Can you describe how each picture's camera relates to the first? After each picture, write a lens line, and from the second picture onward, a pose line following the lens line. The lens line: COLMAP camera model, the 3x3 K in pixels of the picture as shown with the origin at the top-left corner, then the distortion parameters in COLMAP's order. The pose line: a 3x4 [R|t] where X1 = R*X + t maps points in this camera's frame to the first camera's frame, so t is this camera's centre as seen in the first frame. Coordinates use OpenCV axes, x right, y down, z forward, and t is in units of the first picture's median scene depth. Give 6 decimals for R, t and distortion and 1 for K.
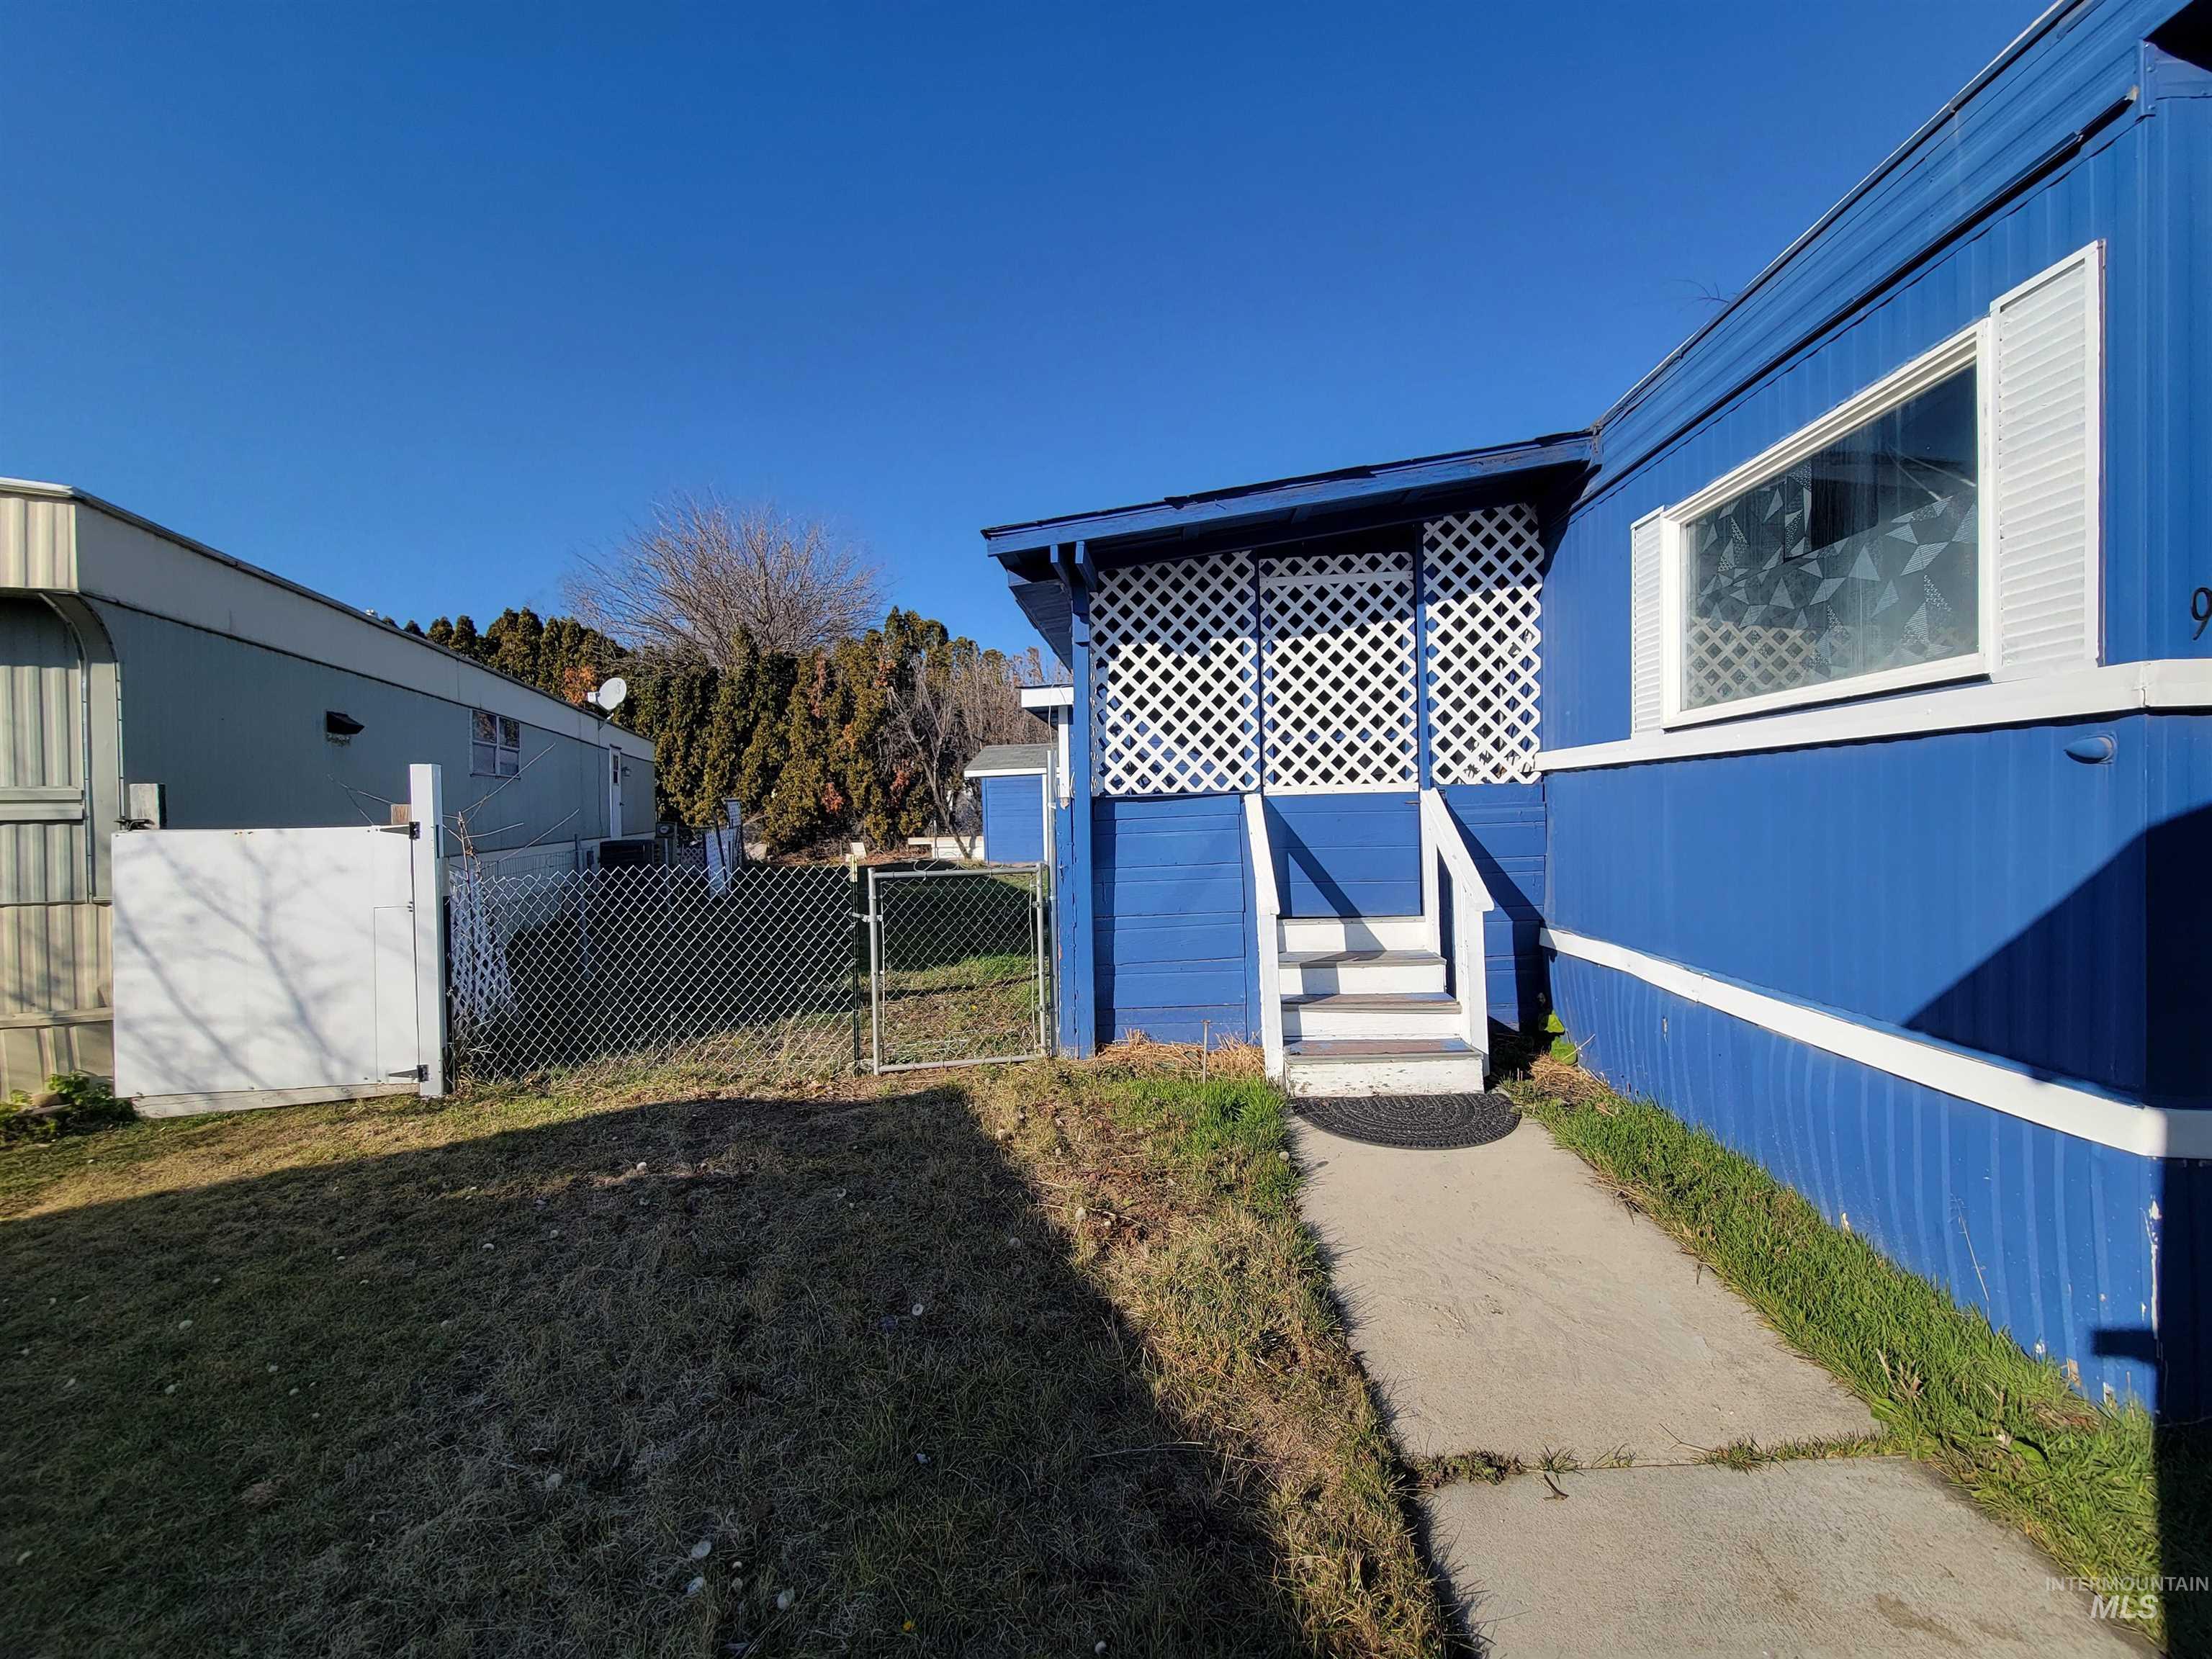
lens RADIAL K [[891.3, 0, 1108.3], [0, 891.3, 818.2], [0, 0, 1]] dist [0.000984, 0.000071]
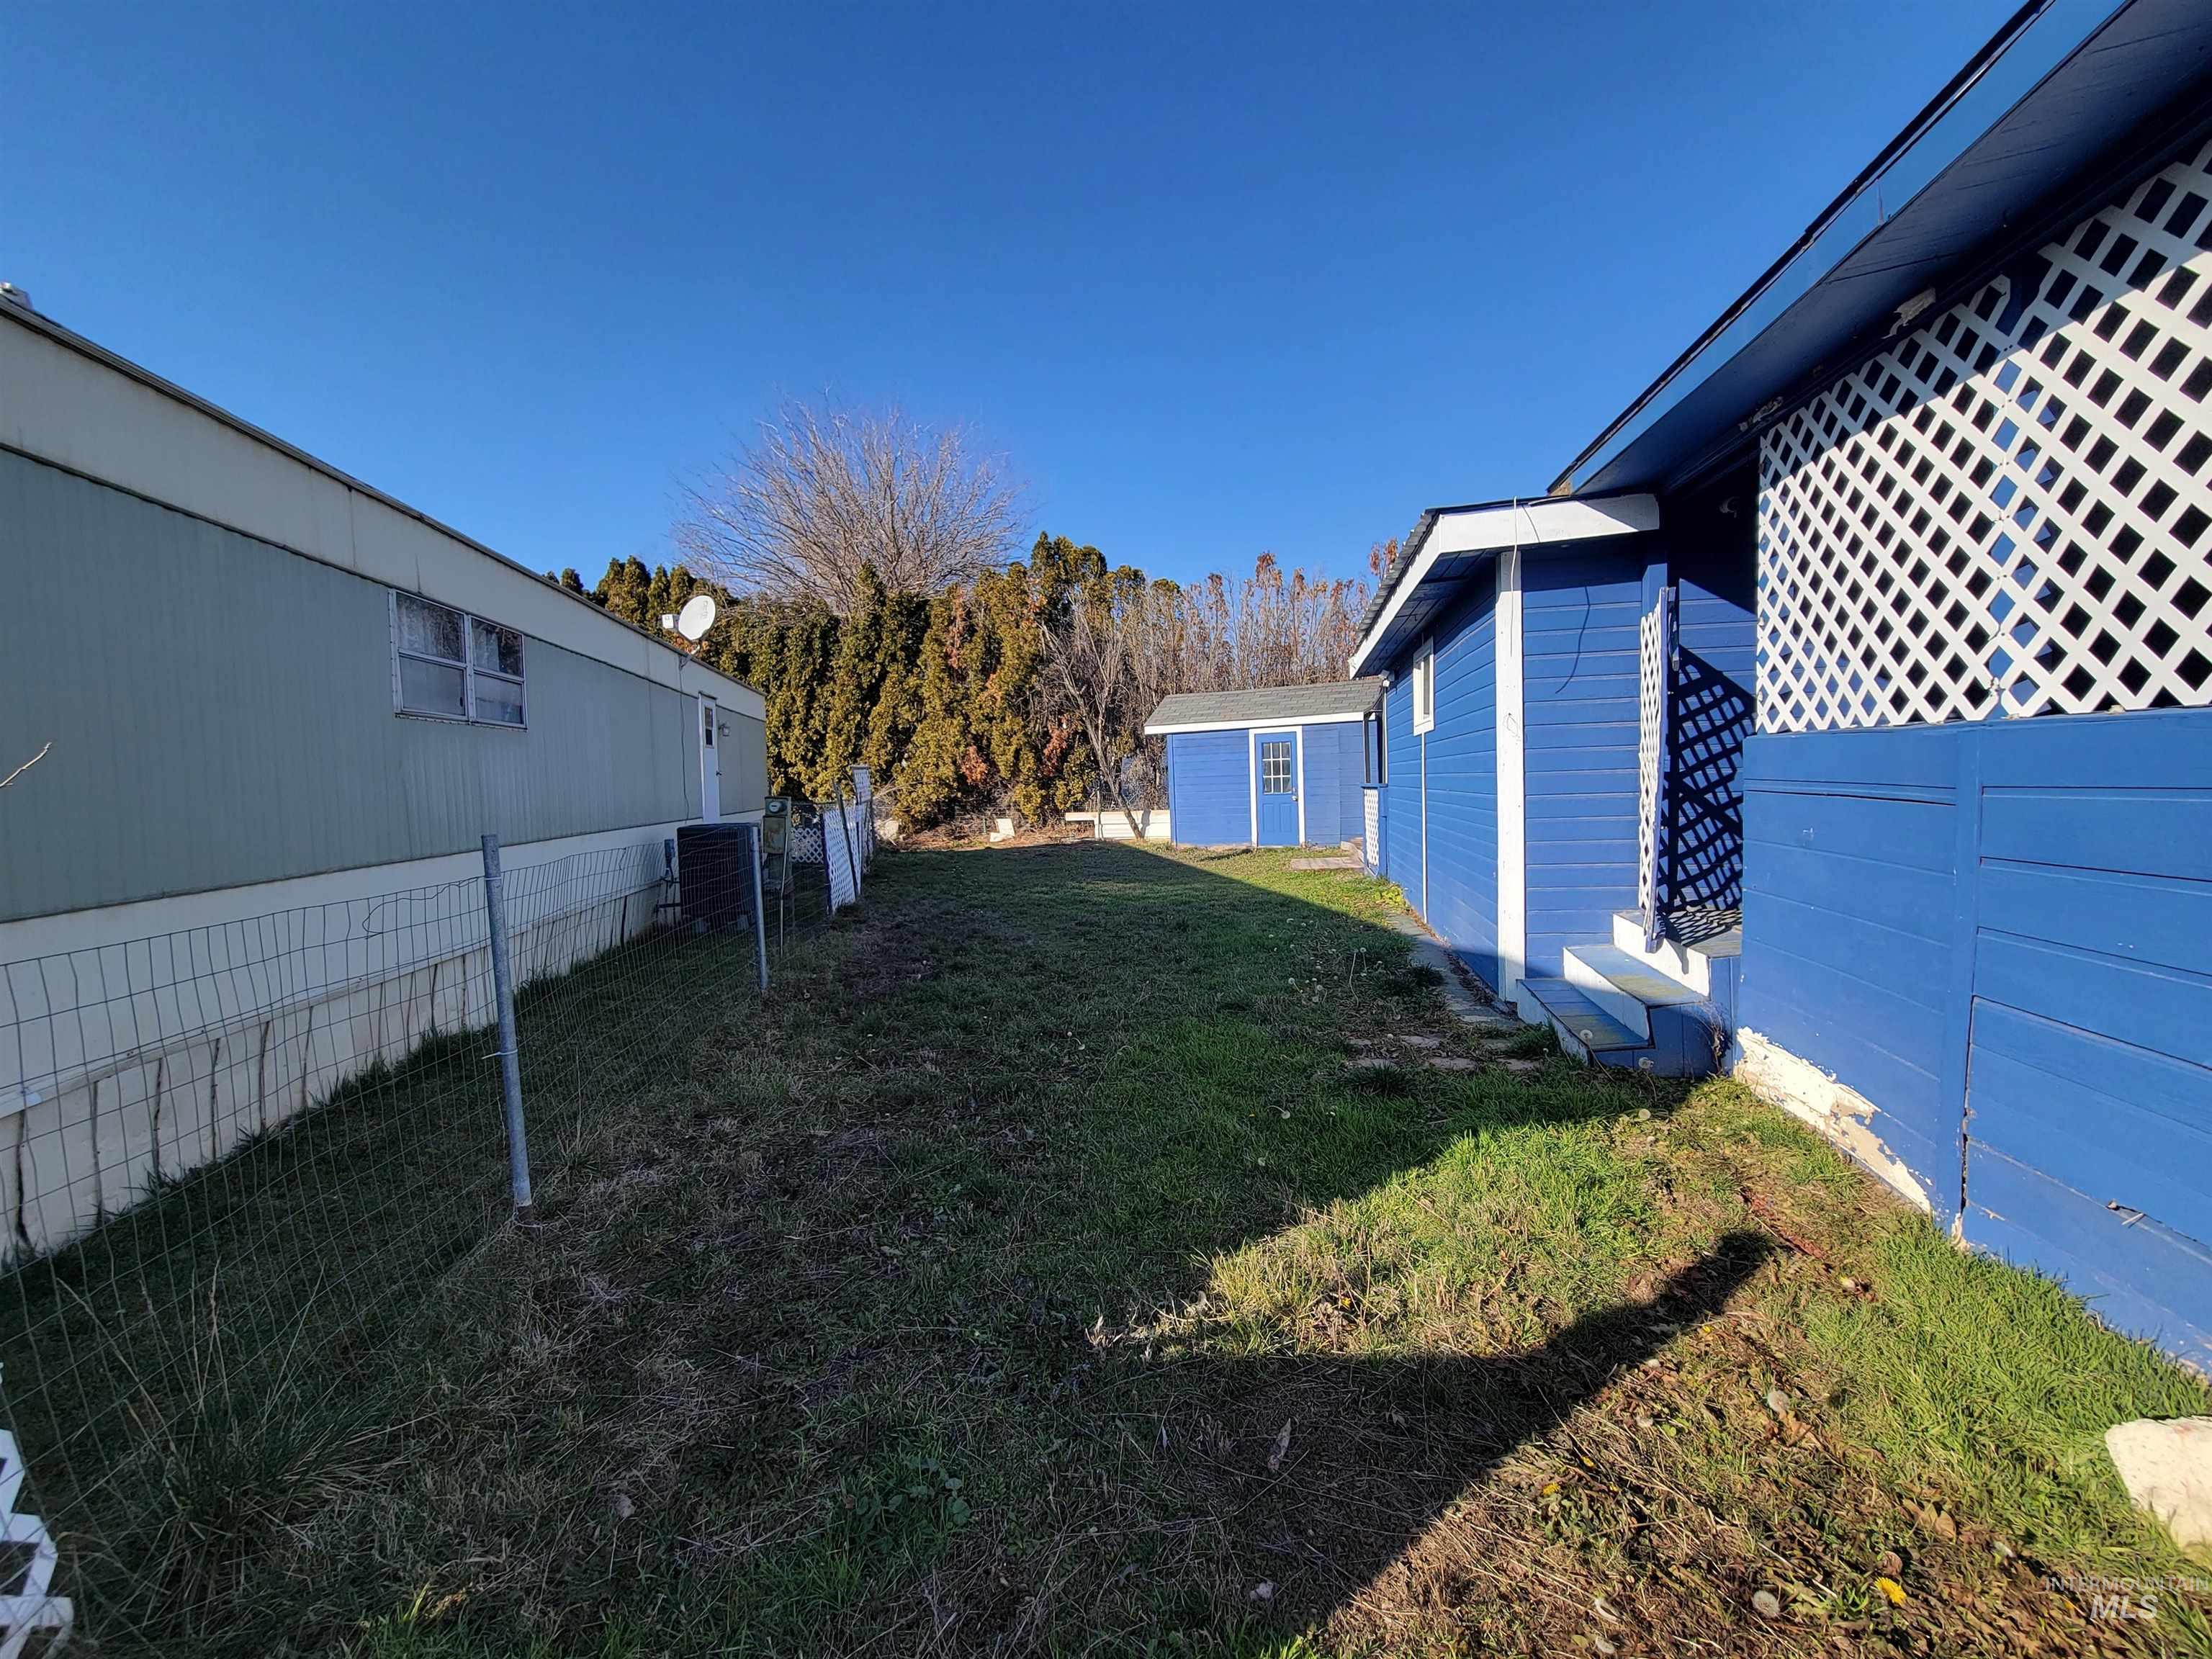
lens RADIAL K [[891.3, 0, 1108.3], [0, 891.3, 818.2], [0, 0, 1]] dist [0.000984, 0.000071]
pose [[0.992133, -0.006287, -0.125030, -0.080638], [0.010543, 0.999386, 0.033409, 0.000151], [0.124743, -0.034464, 0.991590, 0.186995]]
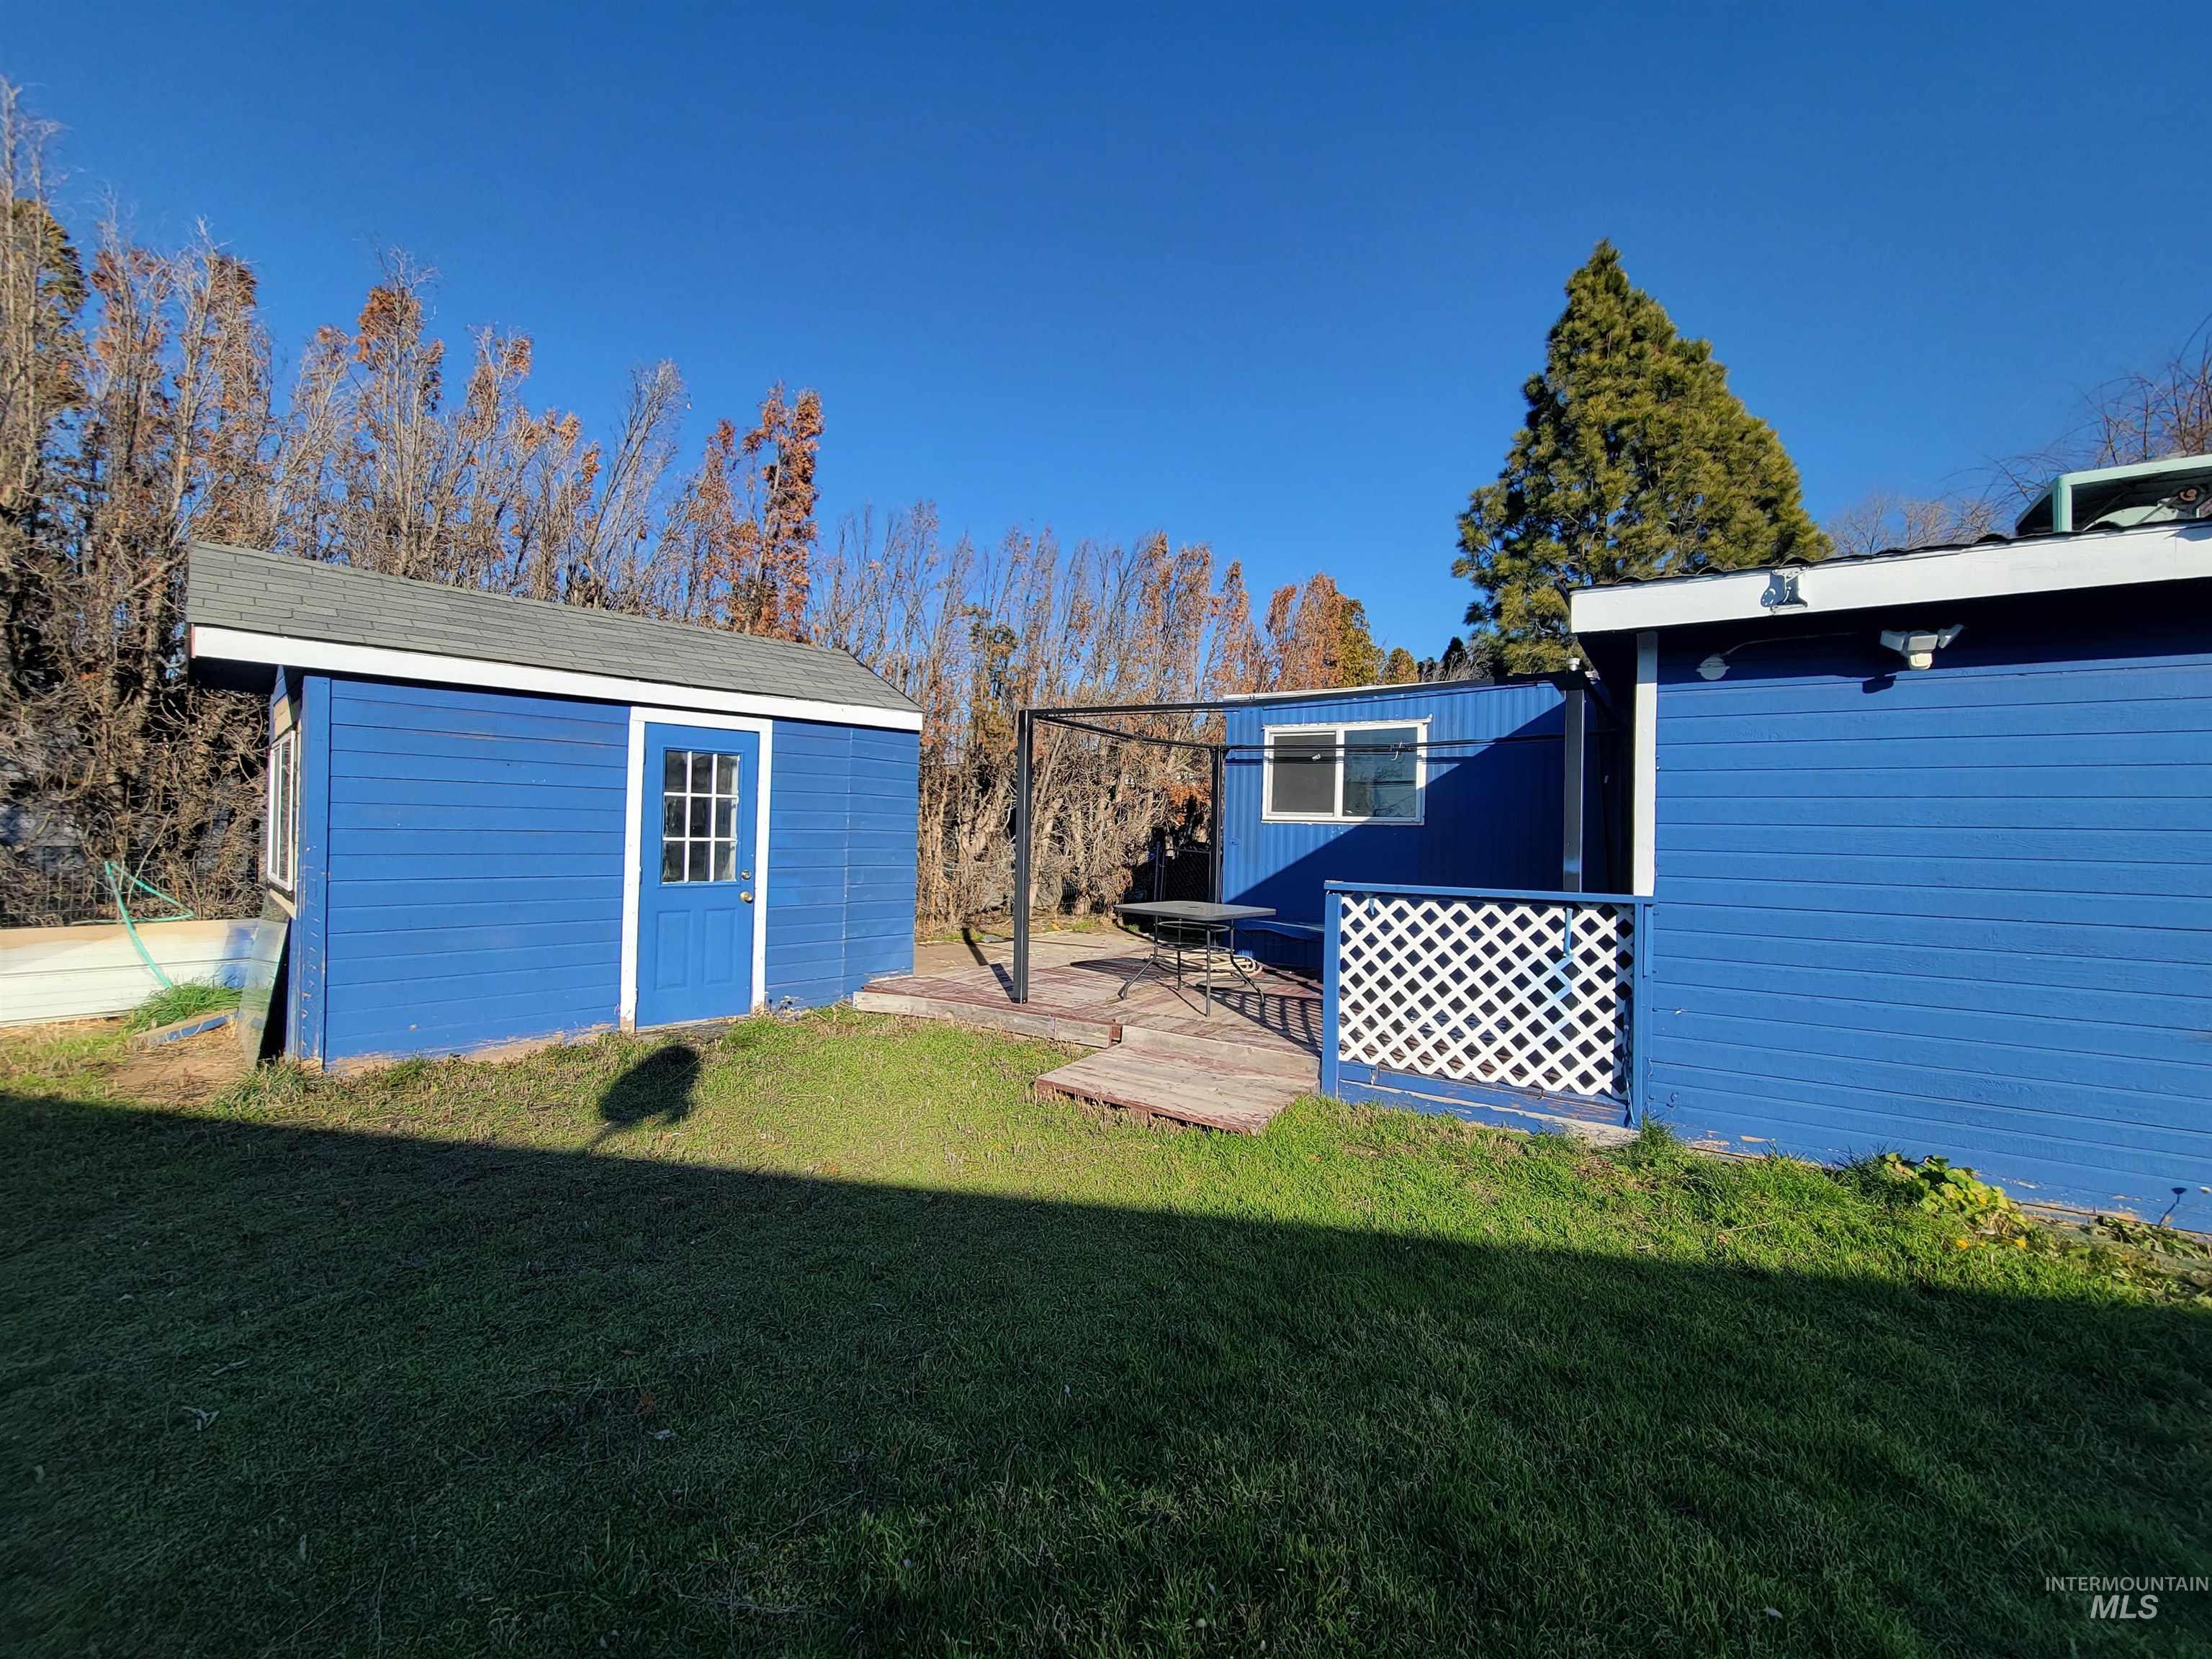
lens RADIAL K [[891.3, 0, 1108.3], [0, 891.3, 818.2], [0, 0, 1]] dist [0.000984, 0.000071]
pose [[0.457953, 0.041447, 0.888010, -0.200841], [-0.023363, 0.999129, -0.034585, -0.006649], [-0.888669, -0.004908, 0.458522, 0.596541]]
